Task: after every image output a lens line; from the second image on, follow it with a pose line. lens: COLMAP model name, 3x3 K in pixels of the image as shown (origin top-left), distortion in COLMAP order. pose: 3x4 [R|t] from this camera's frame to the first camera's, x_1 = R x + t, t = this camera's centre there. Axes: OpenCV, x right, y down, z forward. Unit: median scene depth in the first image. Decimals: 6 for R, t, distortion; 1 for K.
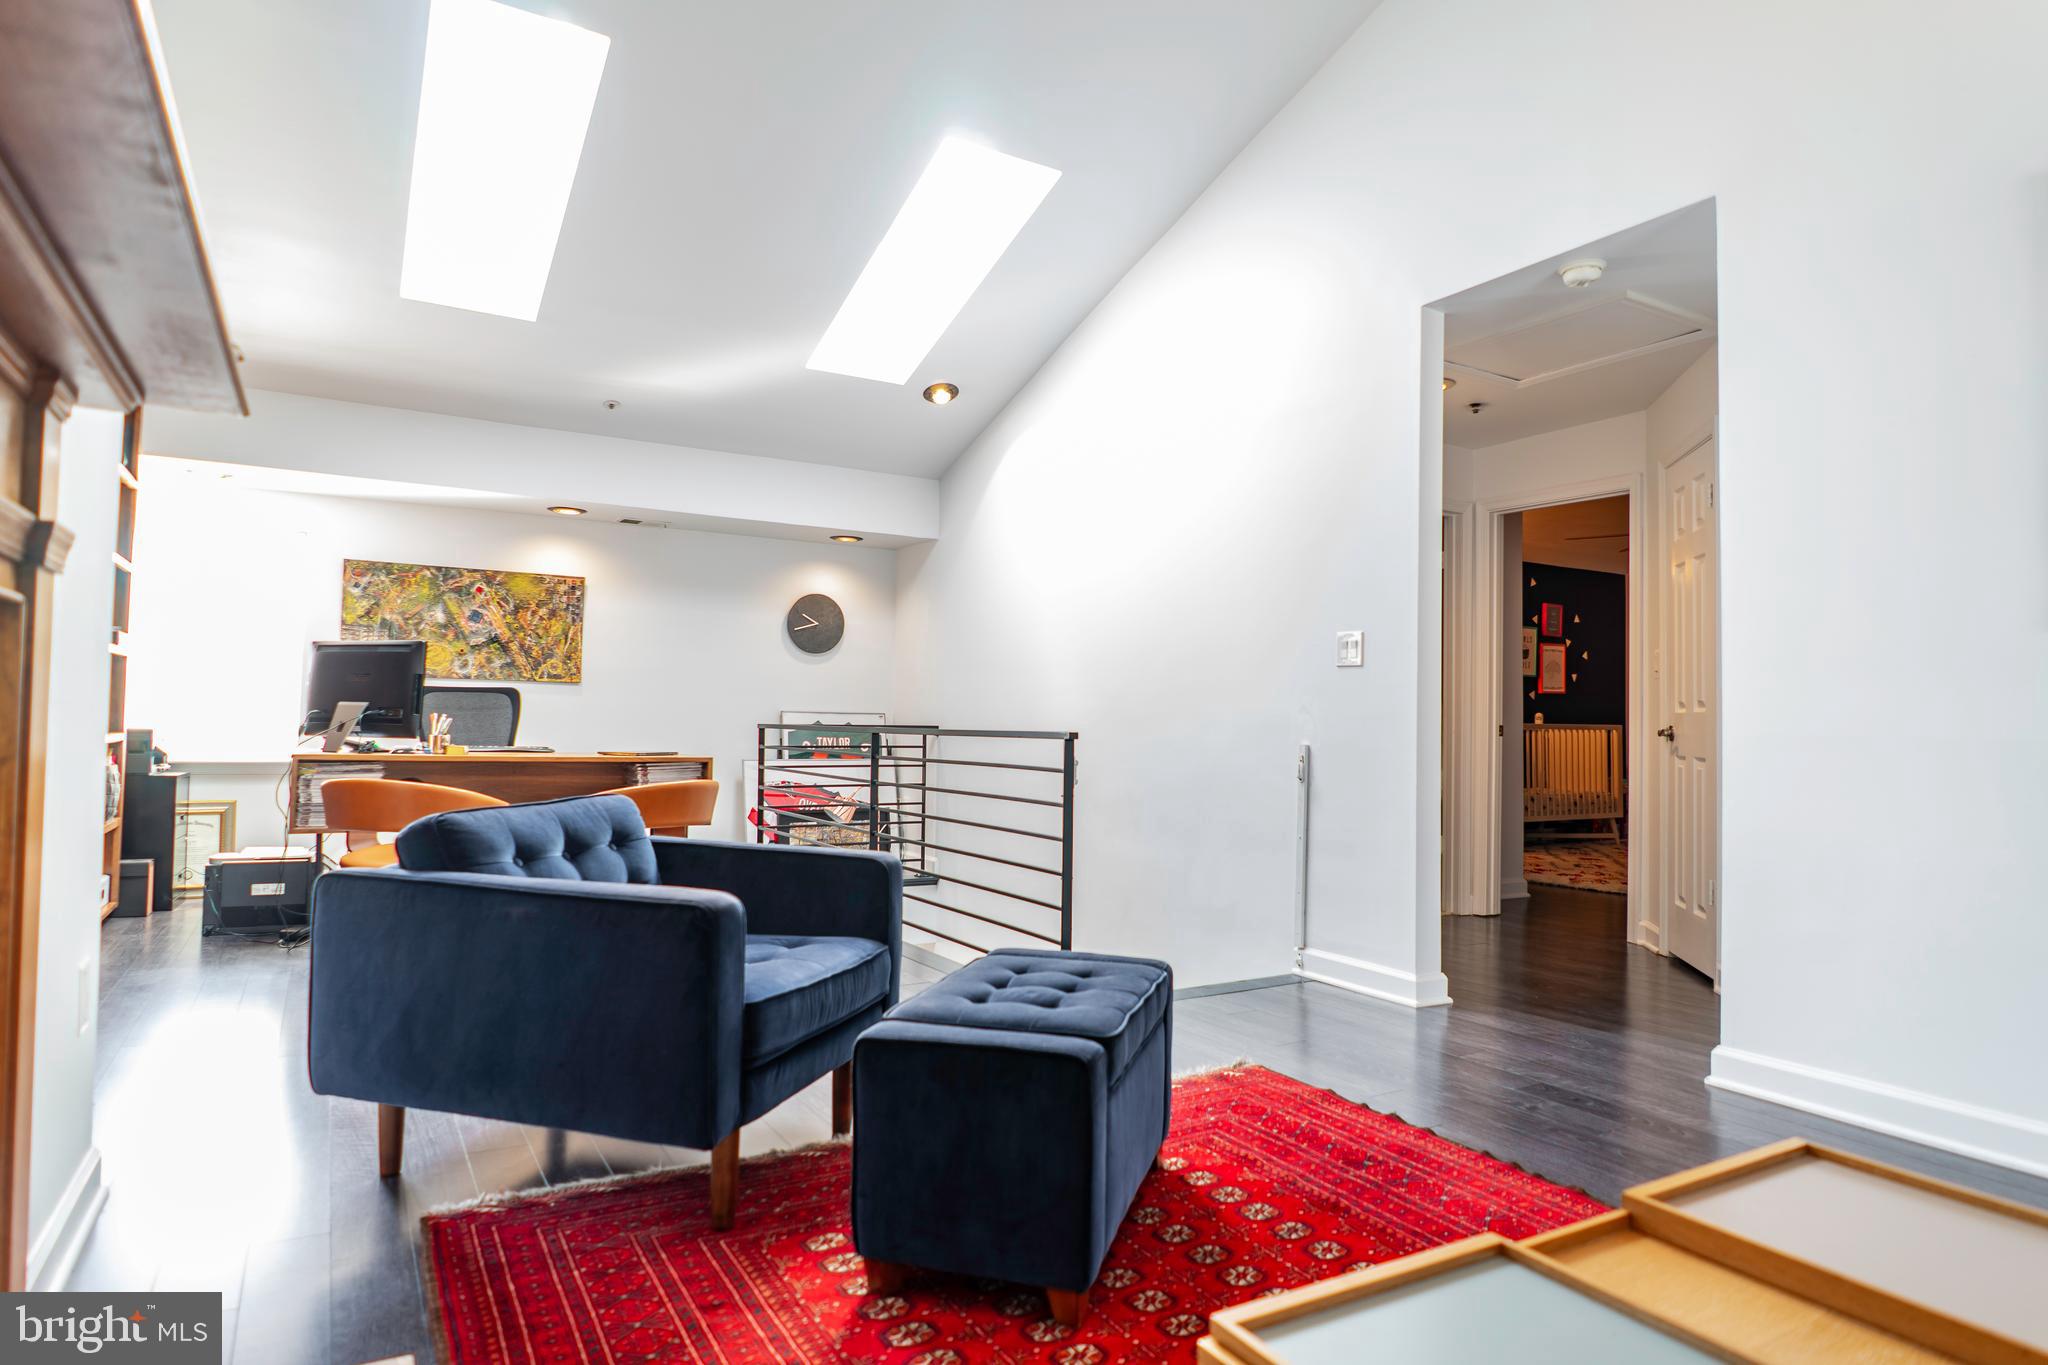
lens RADIAL K [[1159.2, 0, 1024.0], [0, 1159.2, 682.5], [0, 0, 1]] dist [-0.026350, -0.001397]
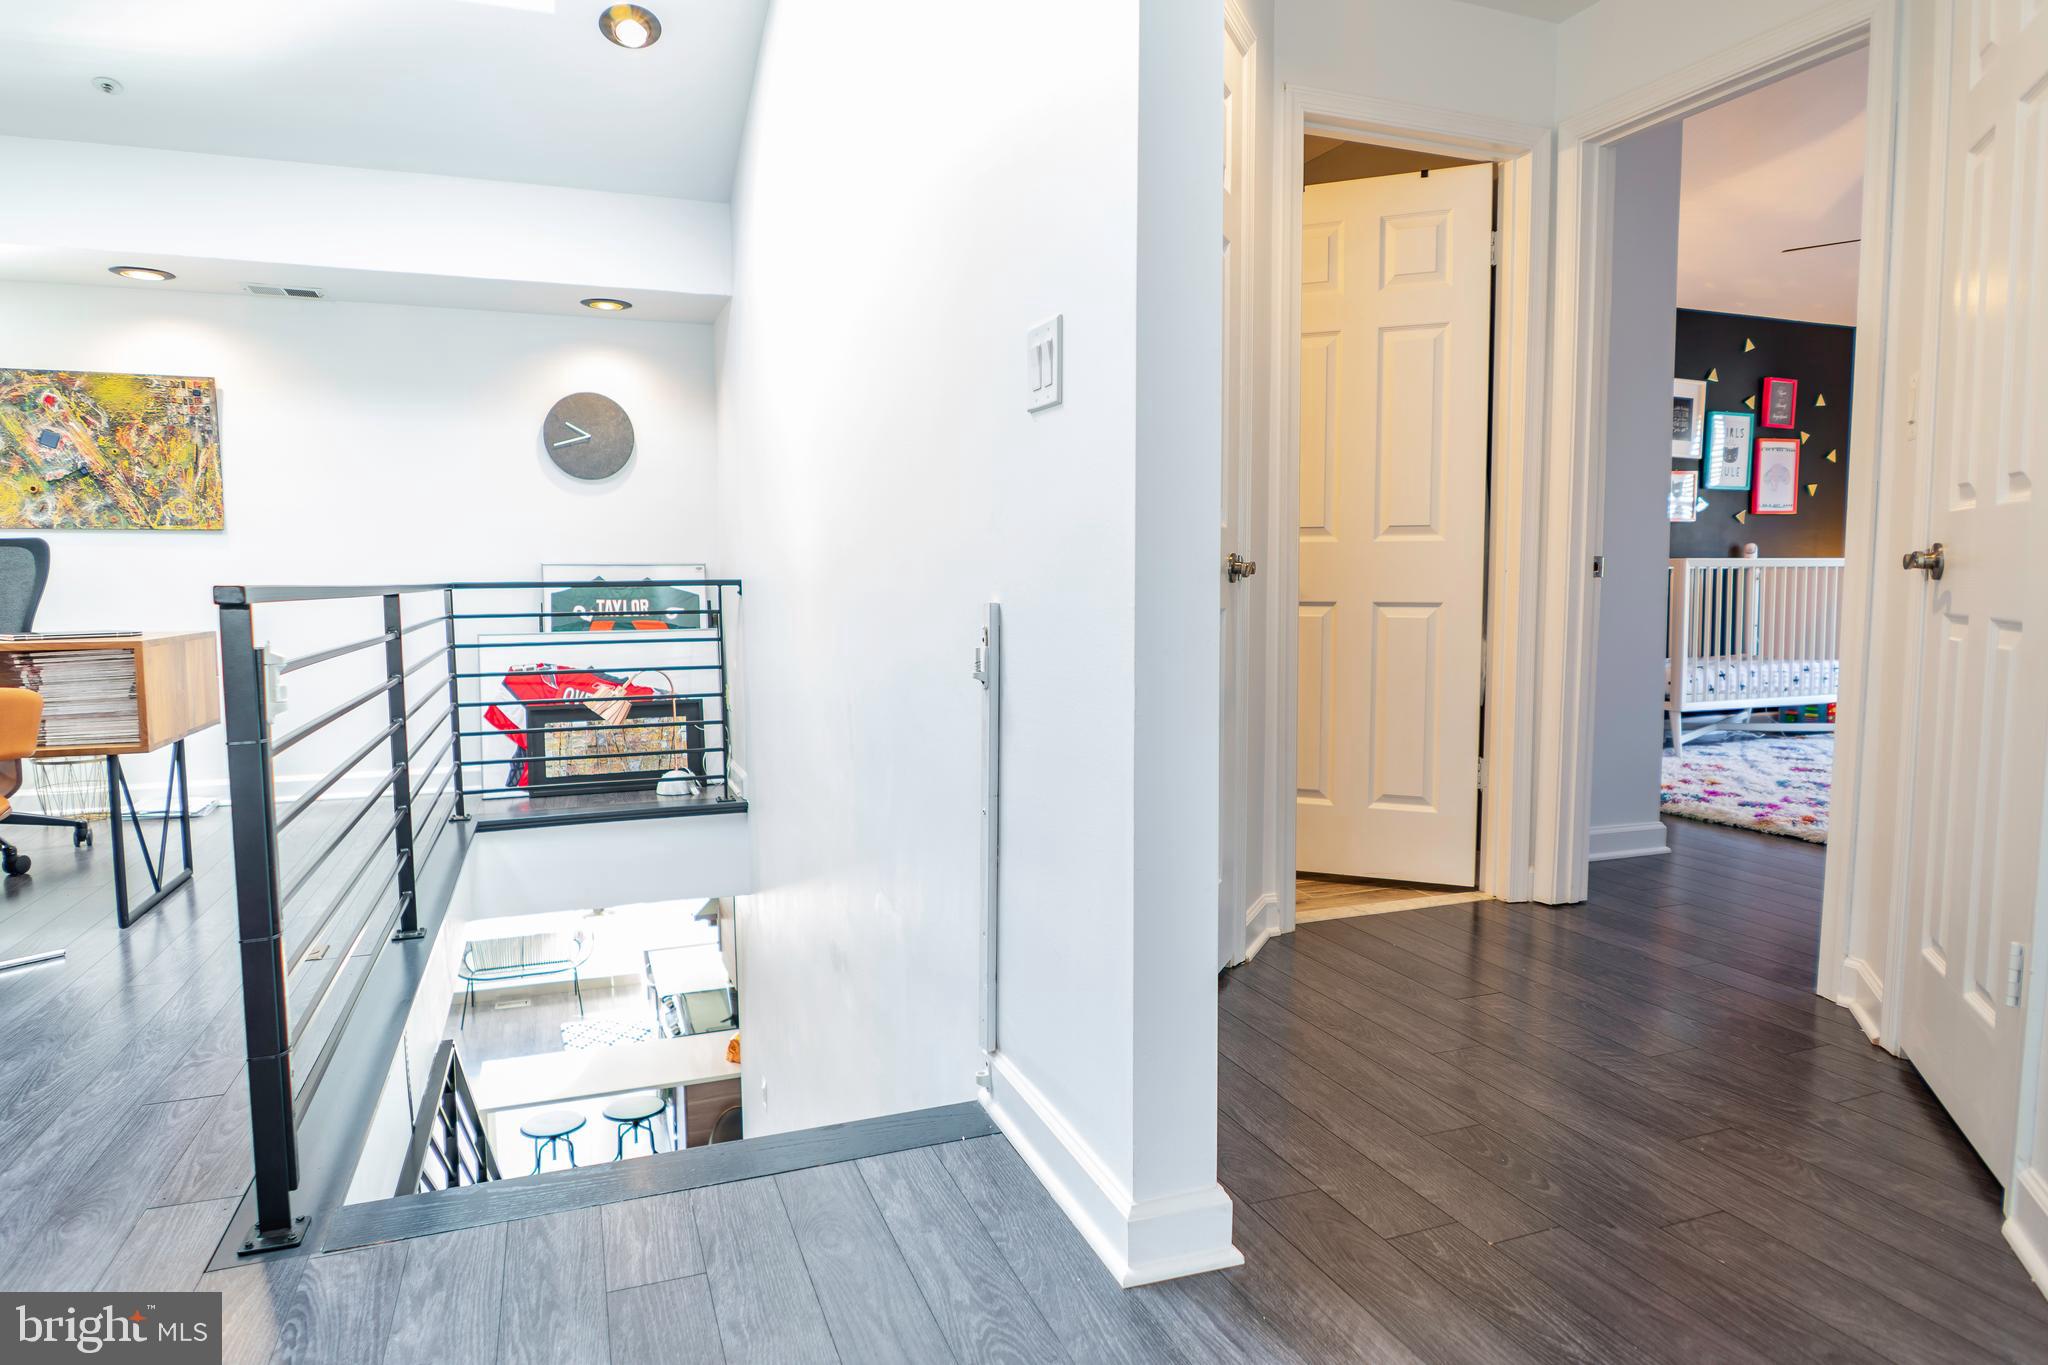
lens RADIAL K [[1187.5, 0, 1024.0], [0, 1187.5, 682.5], [0, 0, 1]] dist [-0.023404, -0.000624]
pose [[0.985042, -0.006073, -0.172208, 0.226820], [0.026971, 0.992495, 0.119274, 0.020893], [0.170191, -0.122134, 0.977813, 0.382343]]
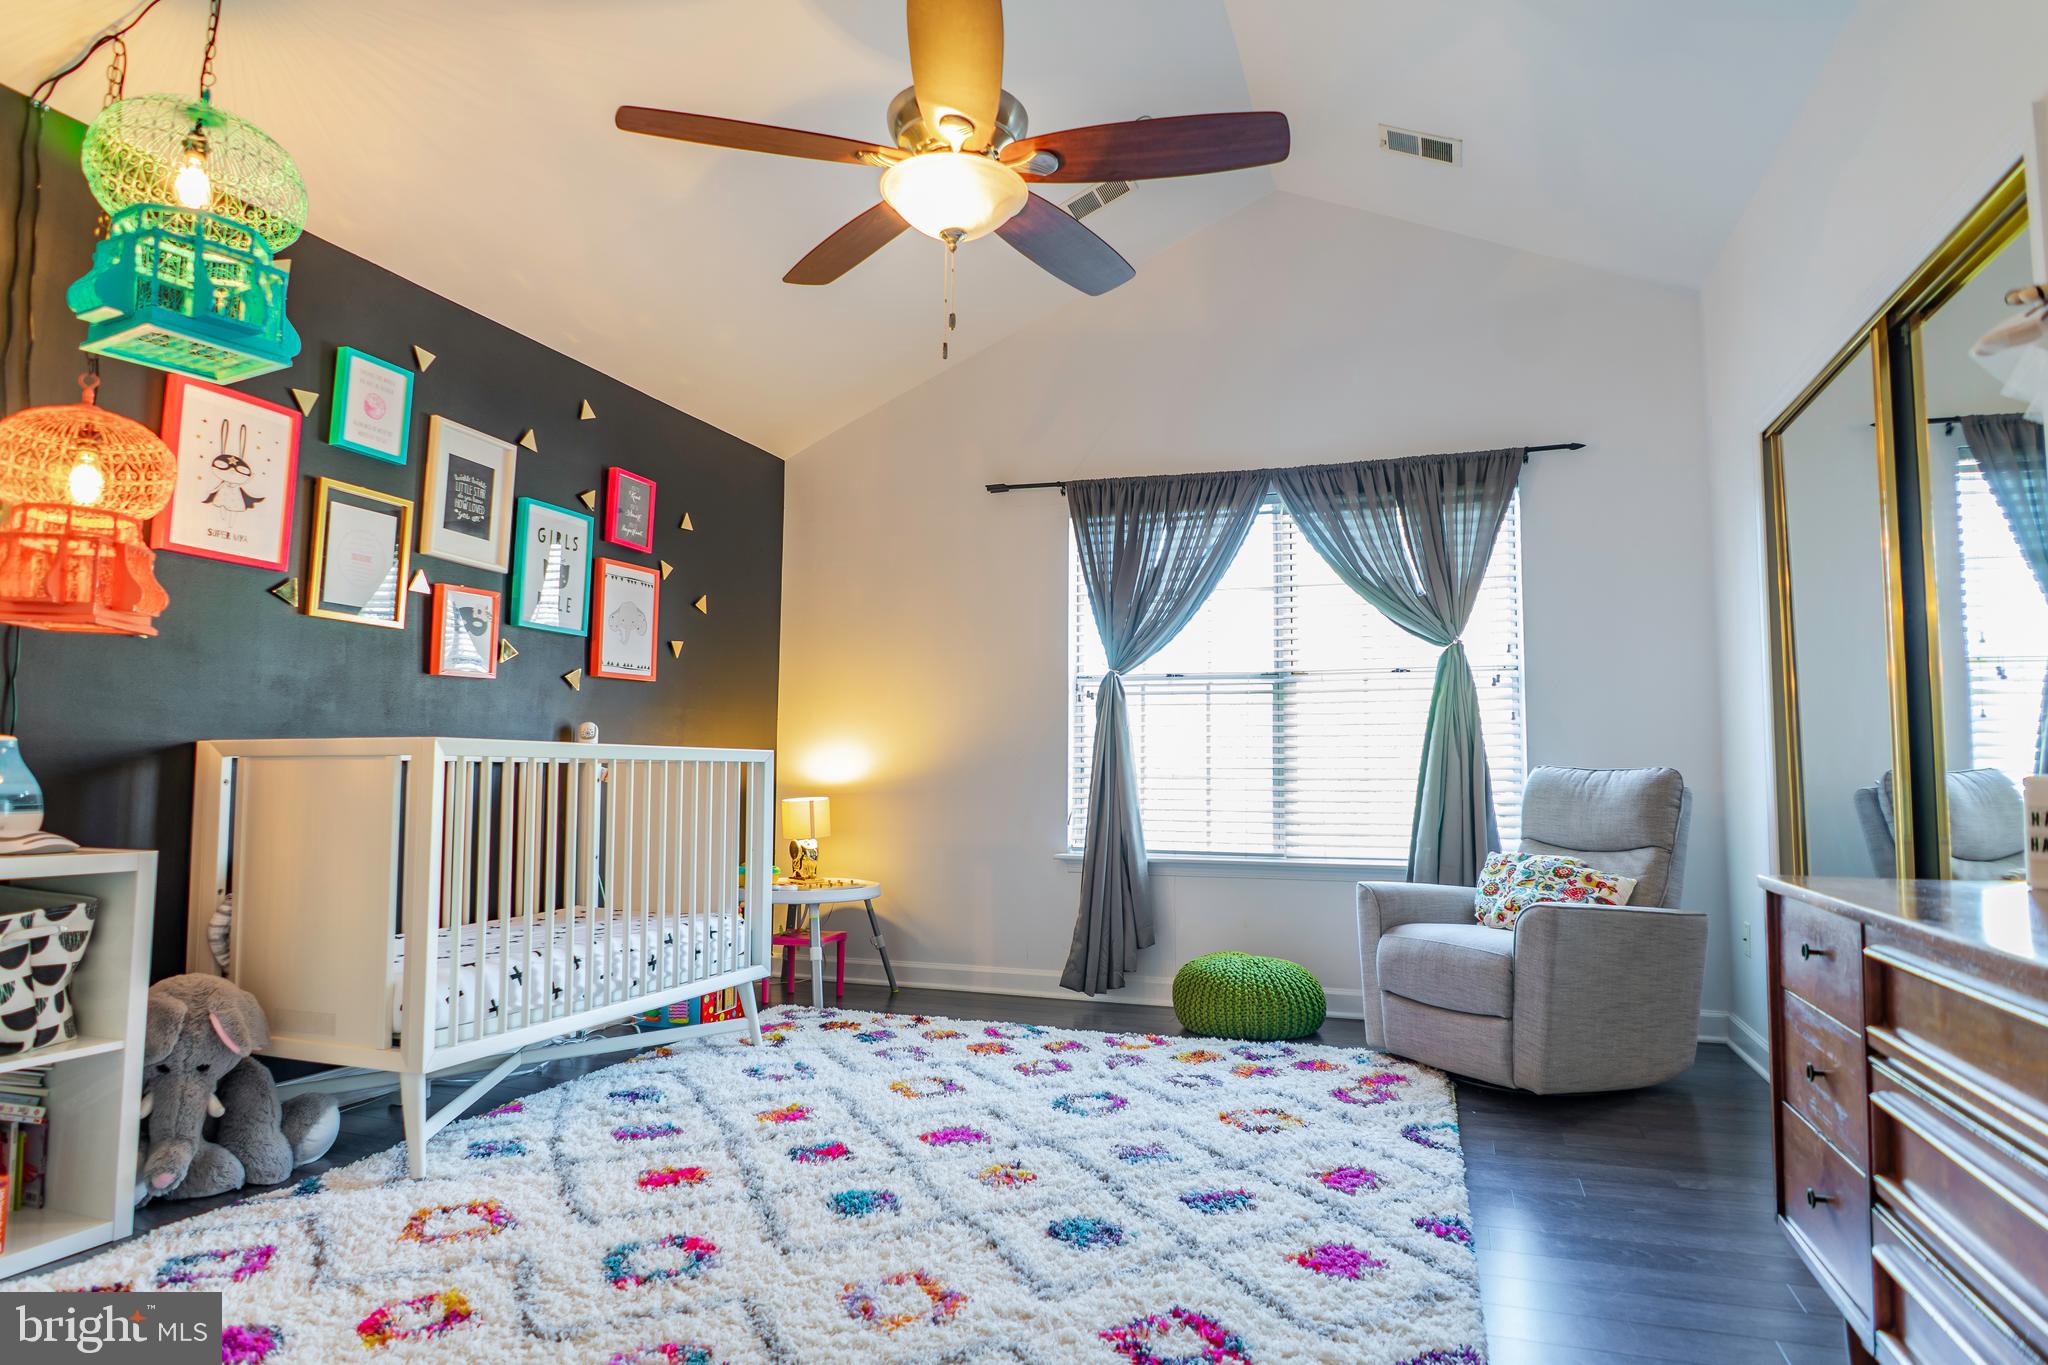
lens RADIAL K [[1169.2, 0, 1026.0], [0, 1169.2, 679.3], [0, 0, 1]] dist [-0.021068, 0.001537]
pose [[0.764839, 0.045452, 0.642617, 0.457961], [-0.019646, 0.998690, -0.047254, 0.042489], [-0.643922, 0.023516, 0.764729, 0.892359]]
